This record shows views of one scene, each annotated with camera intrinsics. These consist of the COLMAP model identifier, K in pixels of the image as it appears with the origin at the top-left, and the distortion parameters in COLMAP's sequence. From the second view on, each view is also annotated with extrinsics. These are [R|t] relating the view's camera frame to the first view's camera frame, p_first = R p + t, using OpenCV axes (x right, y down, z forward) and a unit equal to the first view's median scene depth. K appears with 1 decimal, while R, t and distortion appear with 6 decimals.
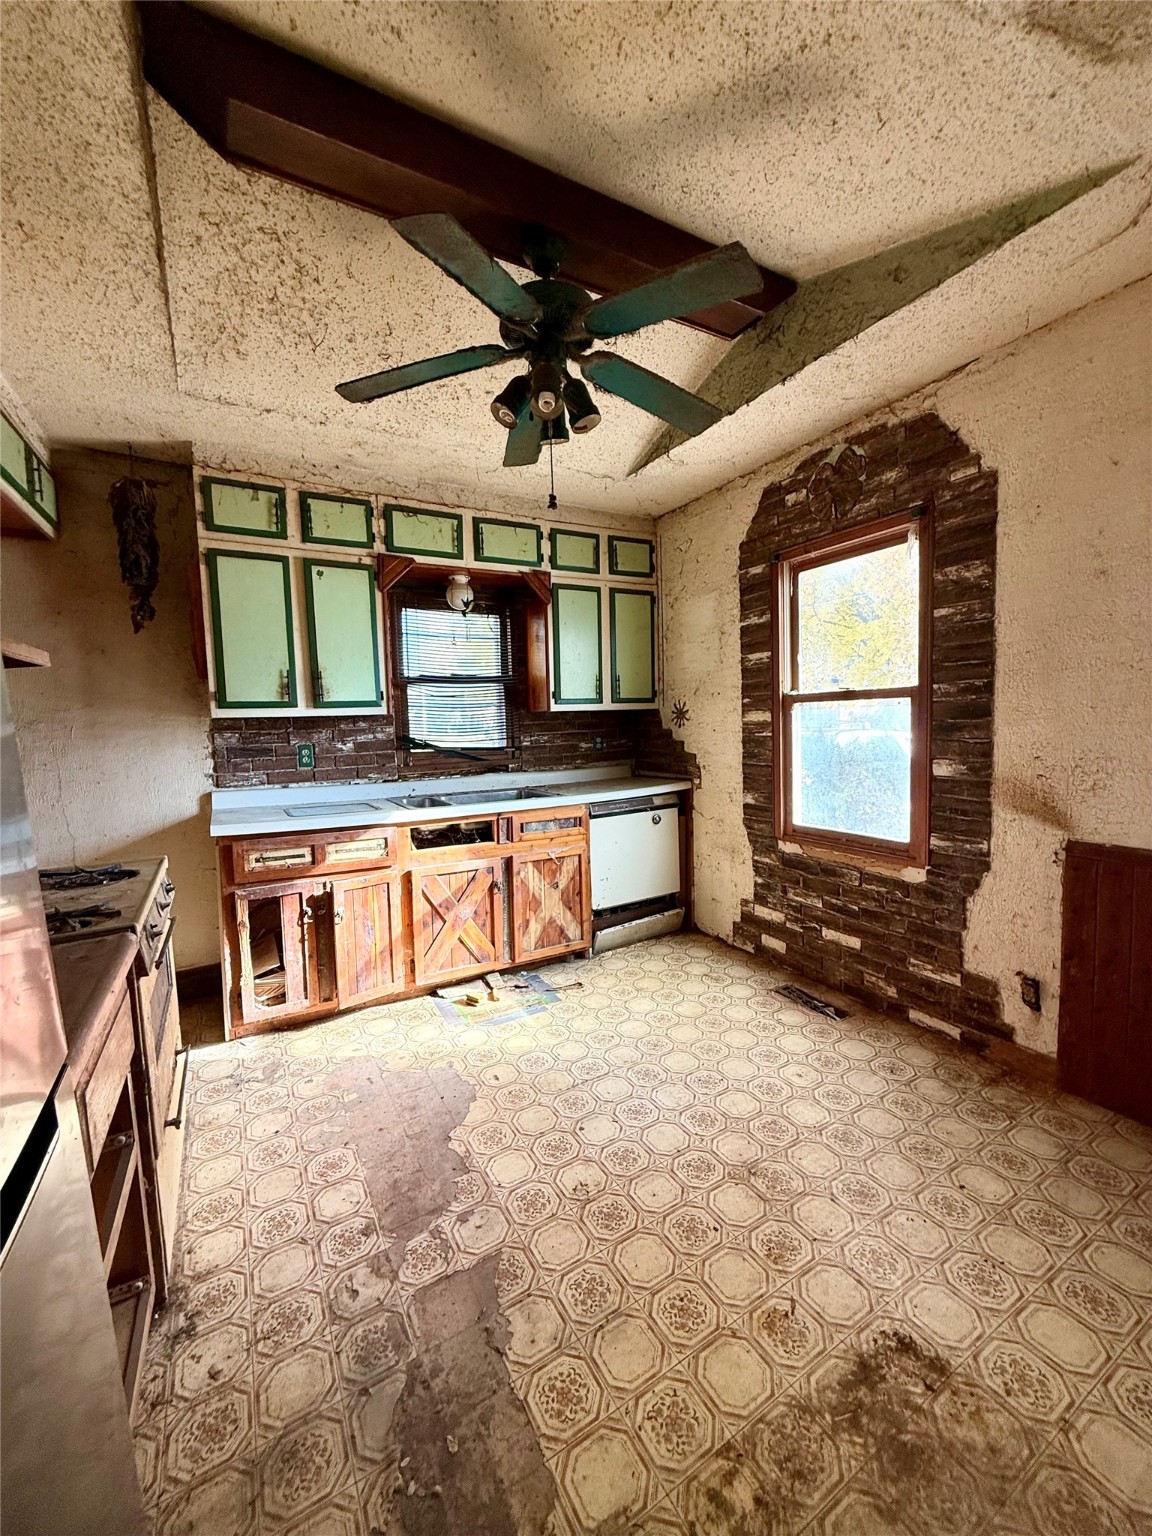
lens RADIAL K [[610.6, 0, 576.0], [0, 610.6, 768.0], [0, 0, 1]] dist [-0.000027, 0.000028]
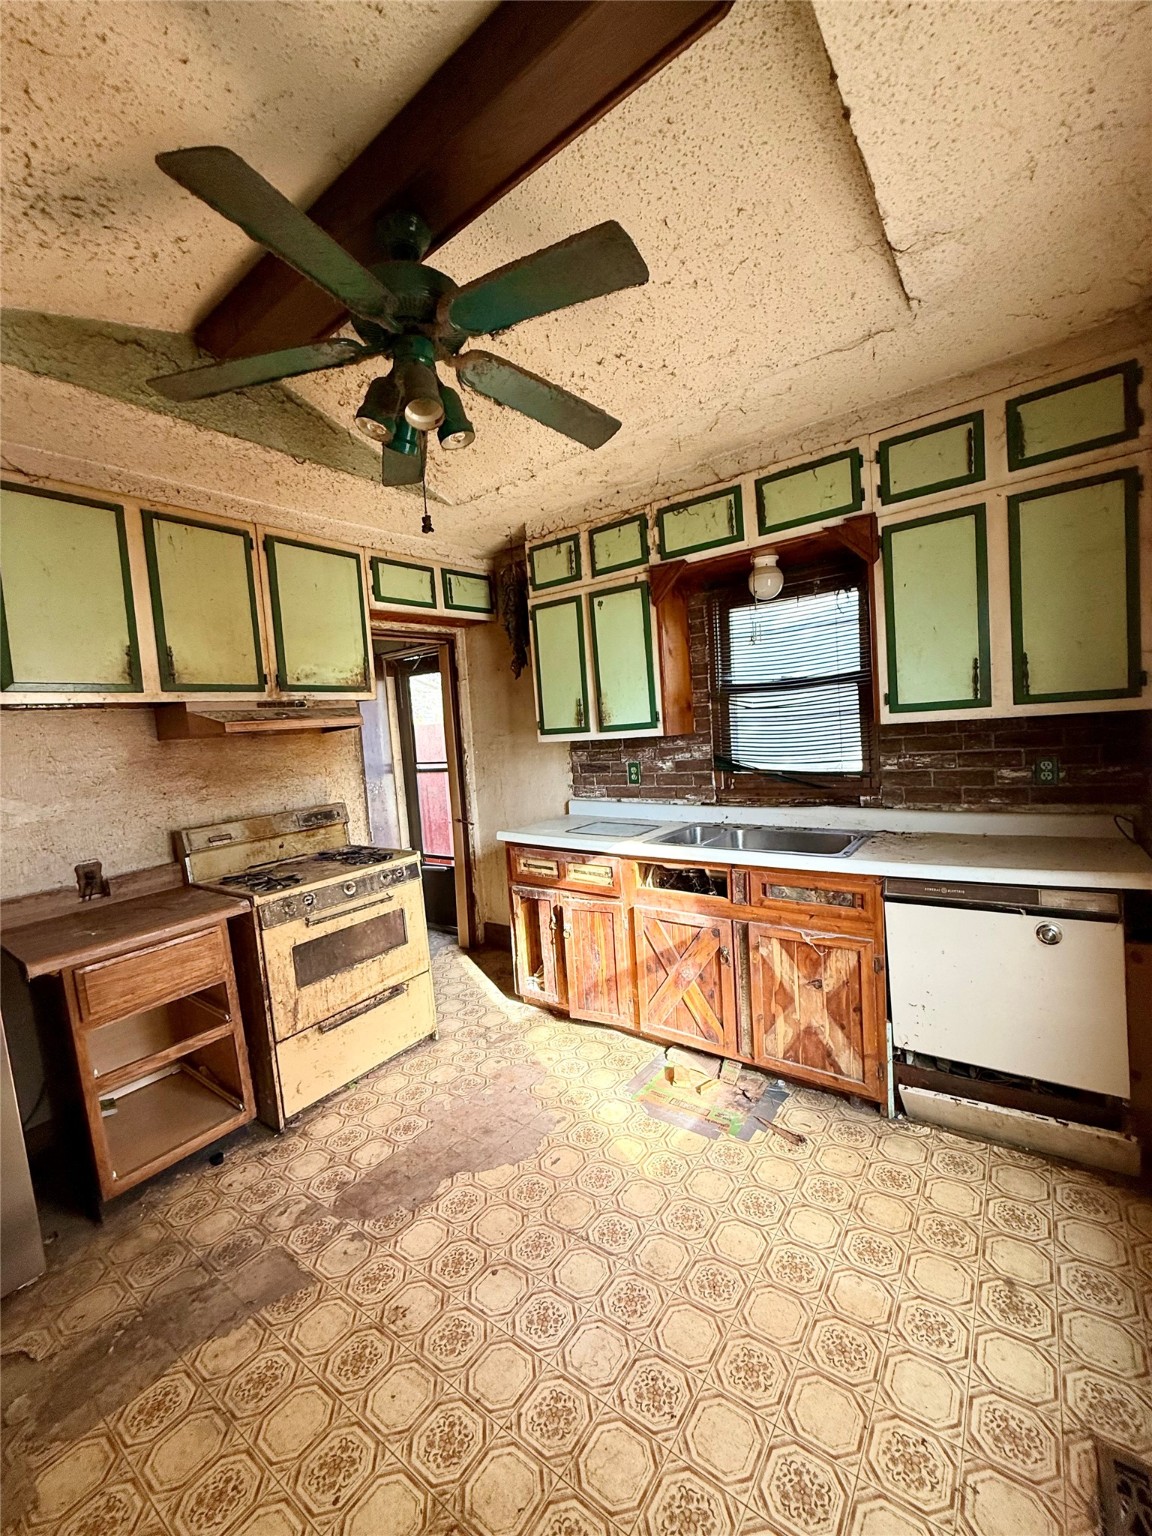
lens RADIAL K [[610.6, 0, 576.0], [0, 610.6, 768.0], [0, 0, 1]] dist [-0.000027, 0.000028]
pose [[0.403899, 0.057071, -0.913021, 0.506283], [-0.018505, 0.998358, 0.054219, -0.088893], [0.914616, -0.005003, 0.404292, 0.509534]]
